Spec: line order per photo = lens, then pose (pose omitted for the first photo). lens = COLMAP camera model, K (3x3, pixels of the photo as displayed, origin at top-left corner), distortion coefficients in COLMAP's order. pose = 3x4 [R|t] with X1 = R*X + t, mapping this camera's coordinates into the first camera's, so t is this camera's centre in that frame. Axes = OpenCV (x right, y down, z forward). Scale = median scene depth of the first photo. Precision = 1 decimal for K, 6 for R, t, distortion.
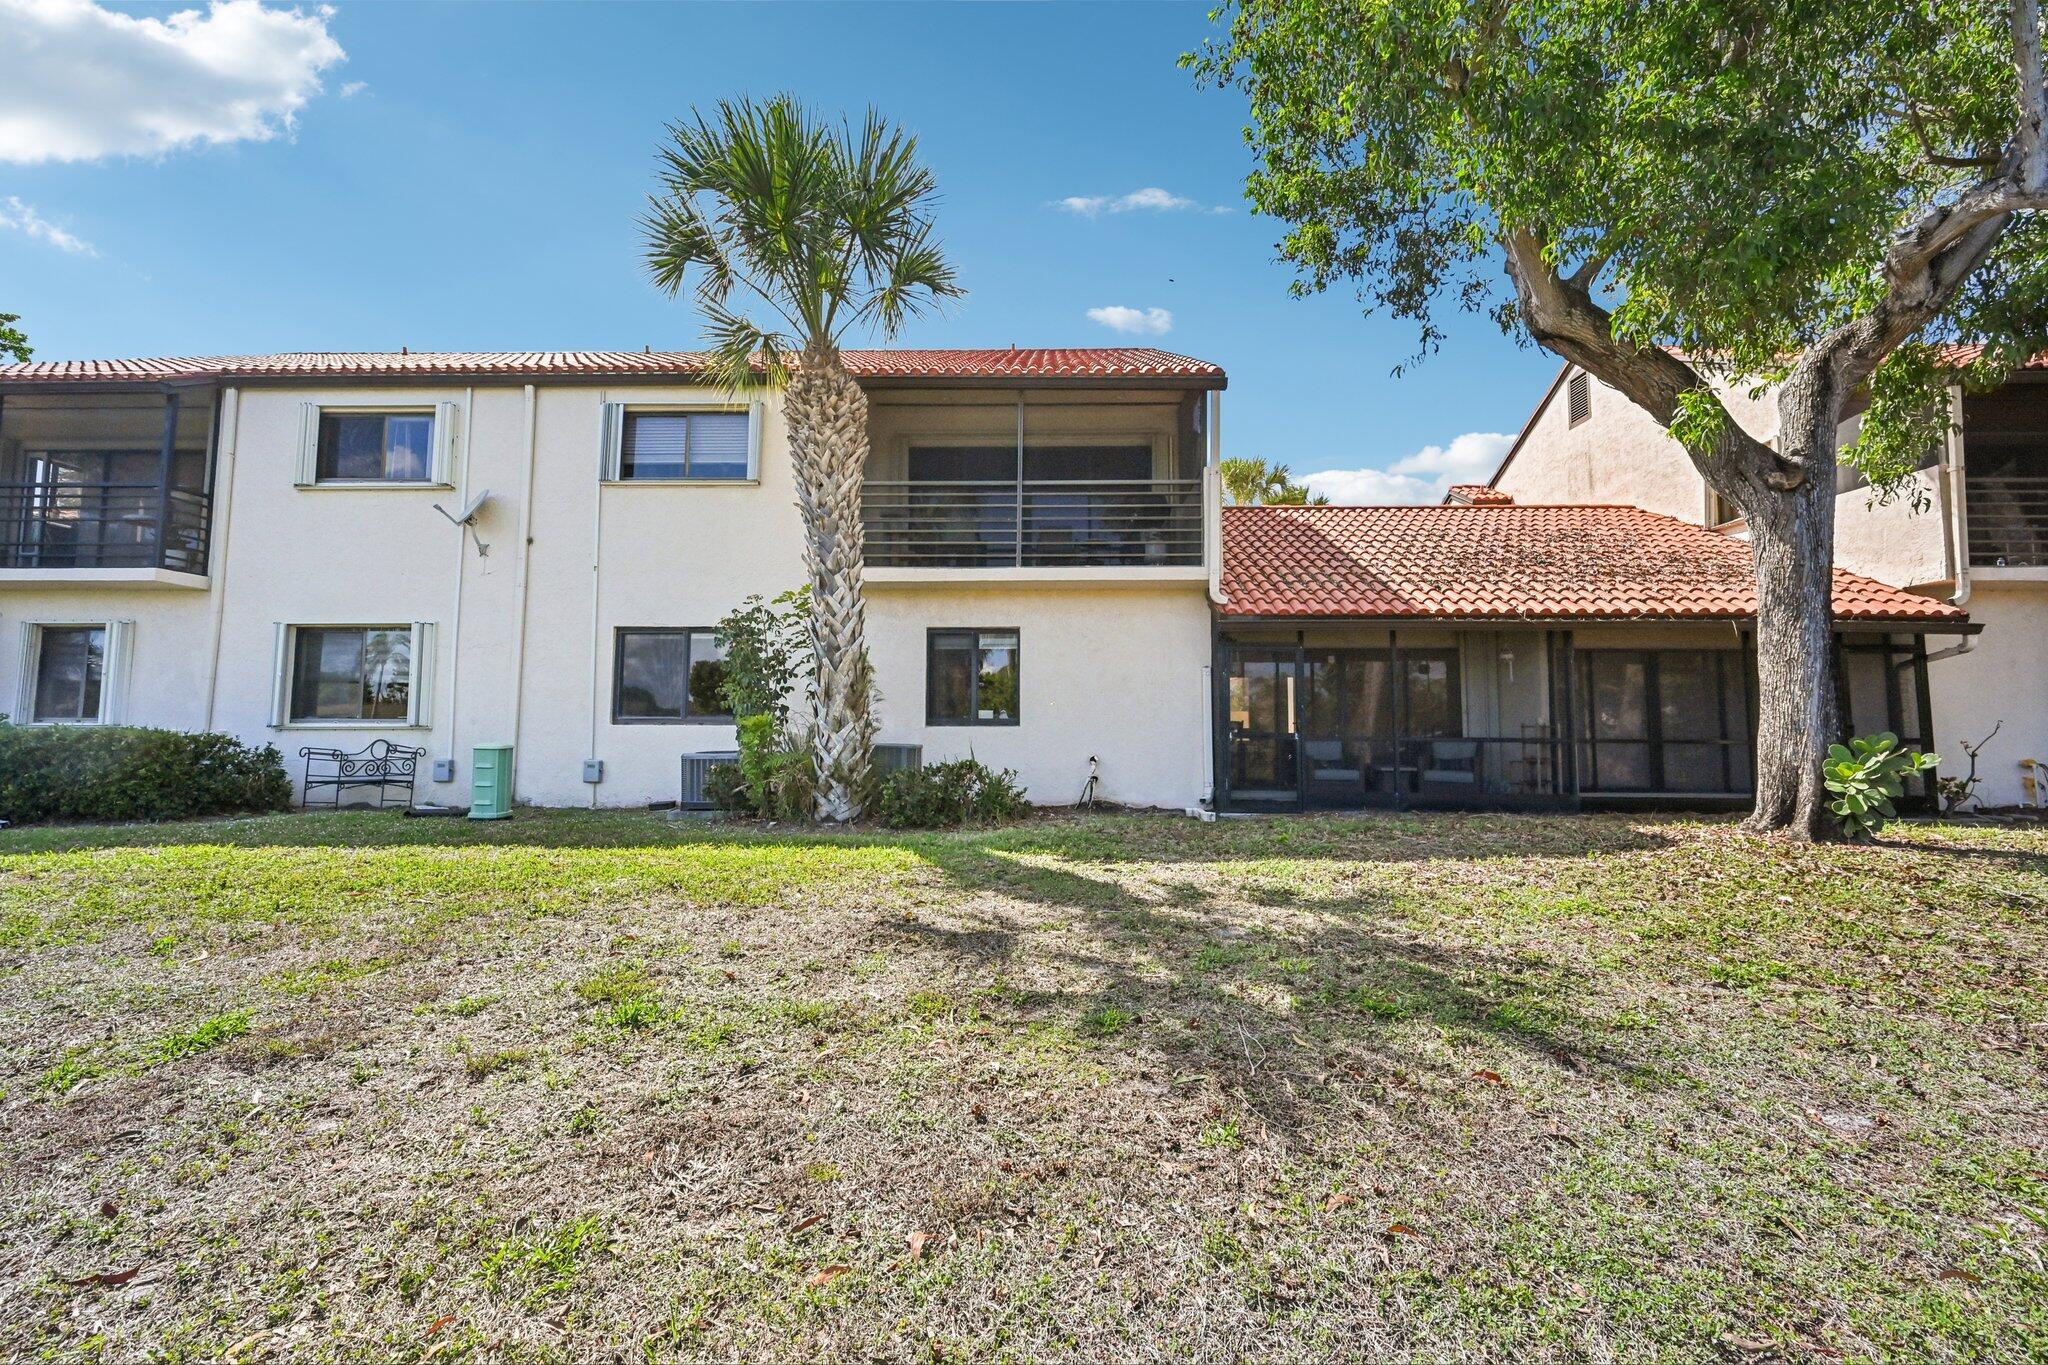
lens RADIAL K [[879.1, 0, 1024.7], [0, 879.1, 682.1], [0, 0, 1]] dist [-0.001913, -0.000086]
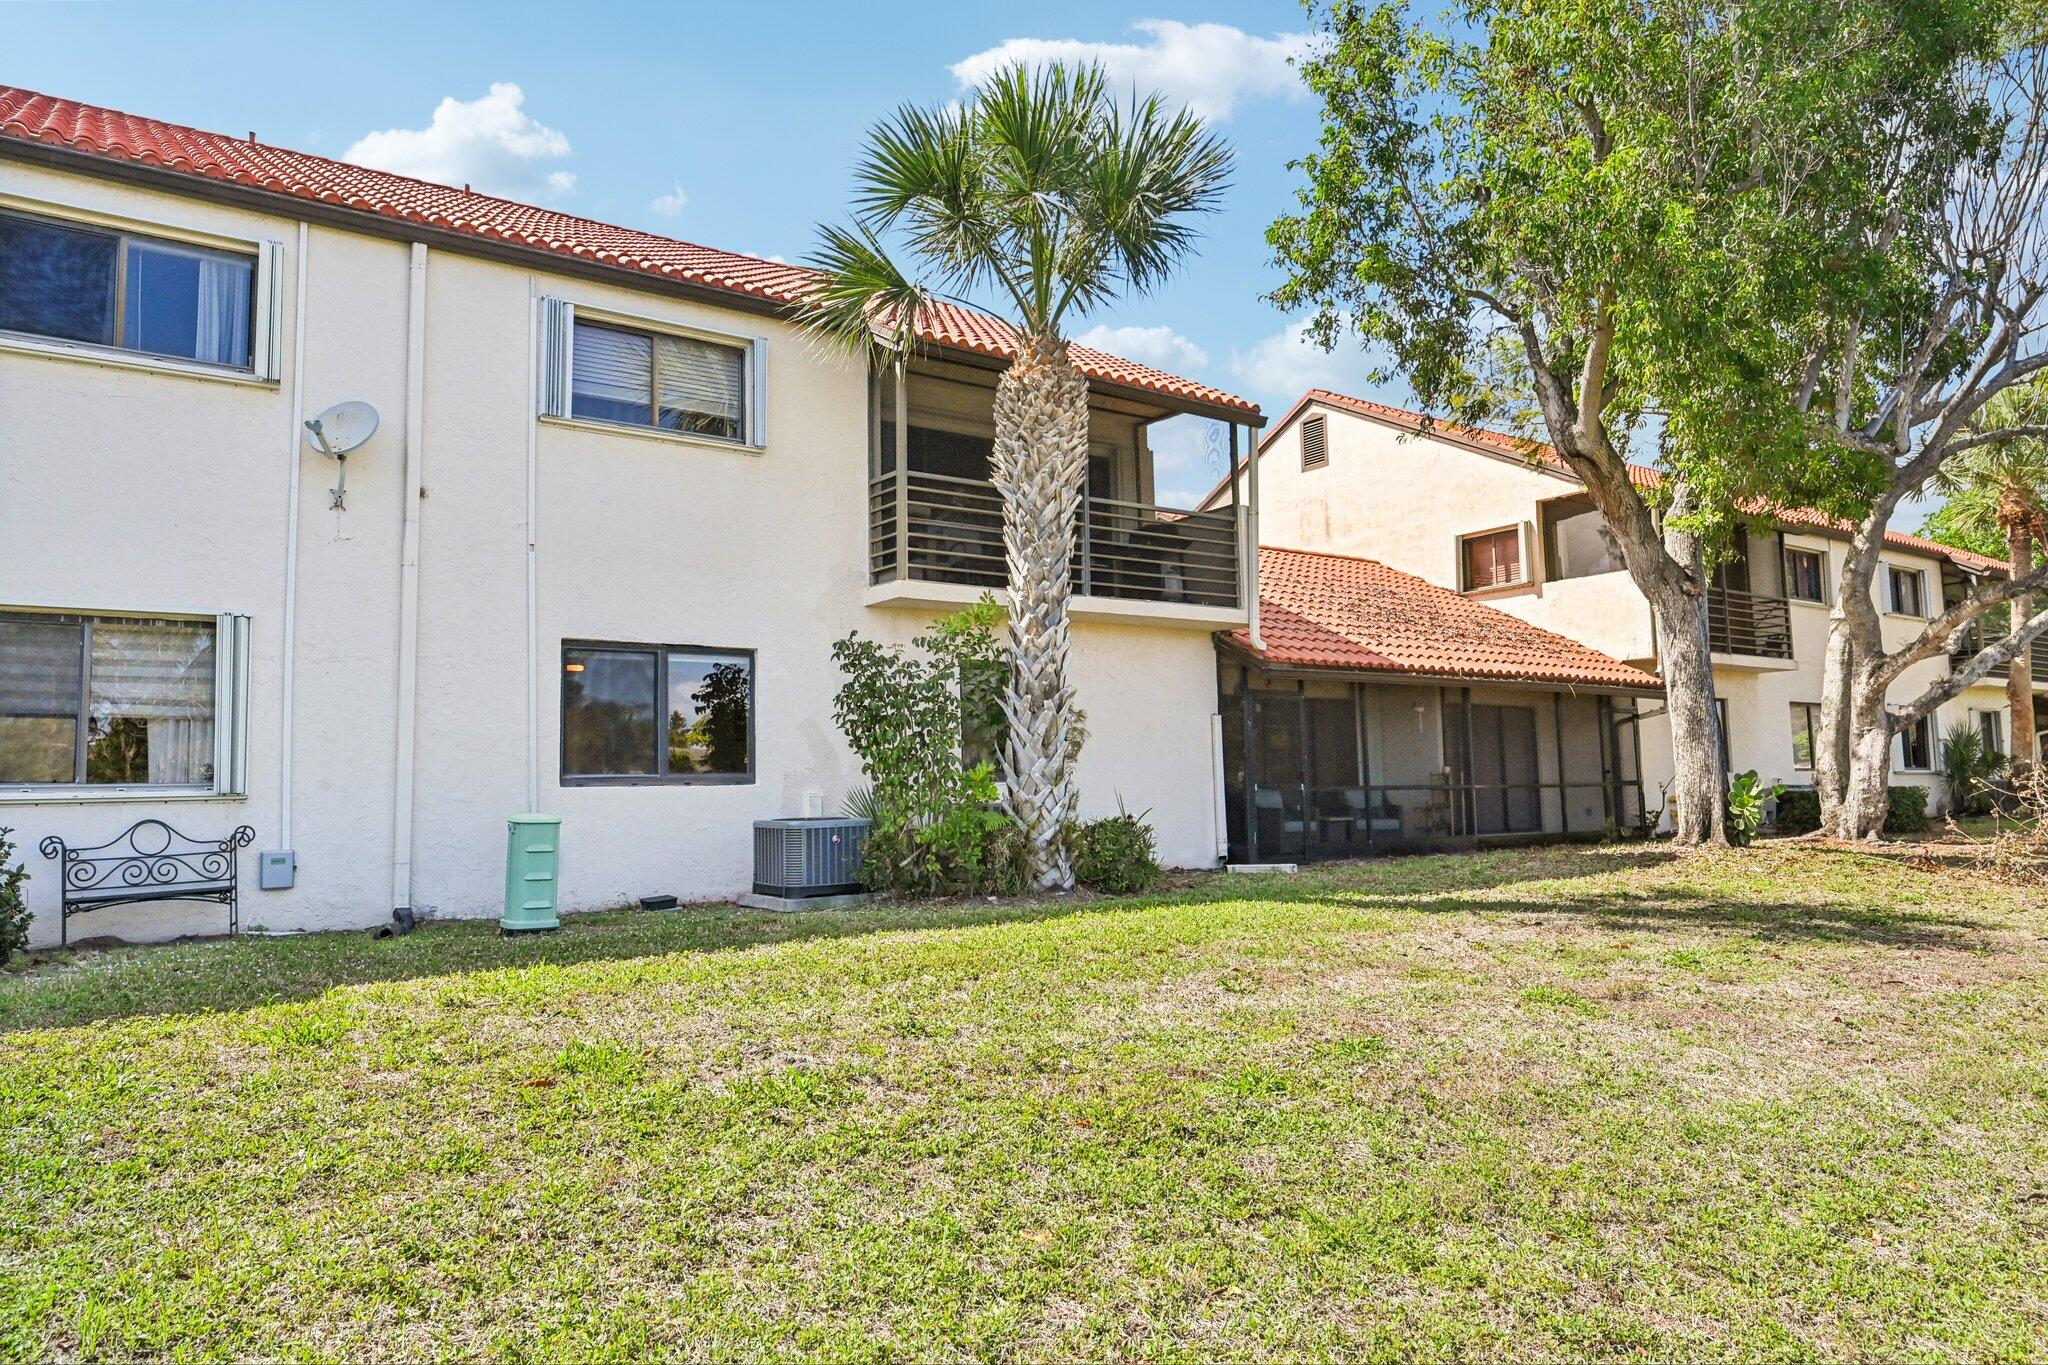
lens RADIAL K [[1386.3, 0, 1024.0], [0, 1386.3, 682.5], [0, 0, 1]] dist [-0.001576, -0.000242]
pose [[0.787468, 0.029875, 0.615631, -0.865101], [-0.011814, 0.999373, -0.033387, 0.000792], [-0.616242, 0.019018, 0.787327, -0.037773]]
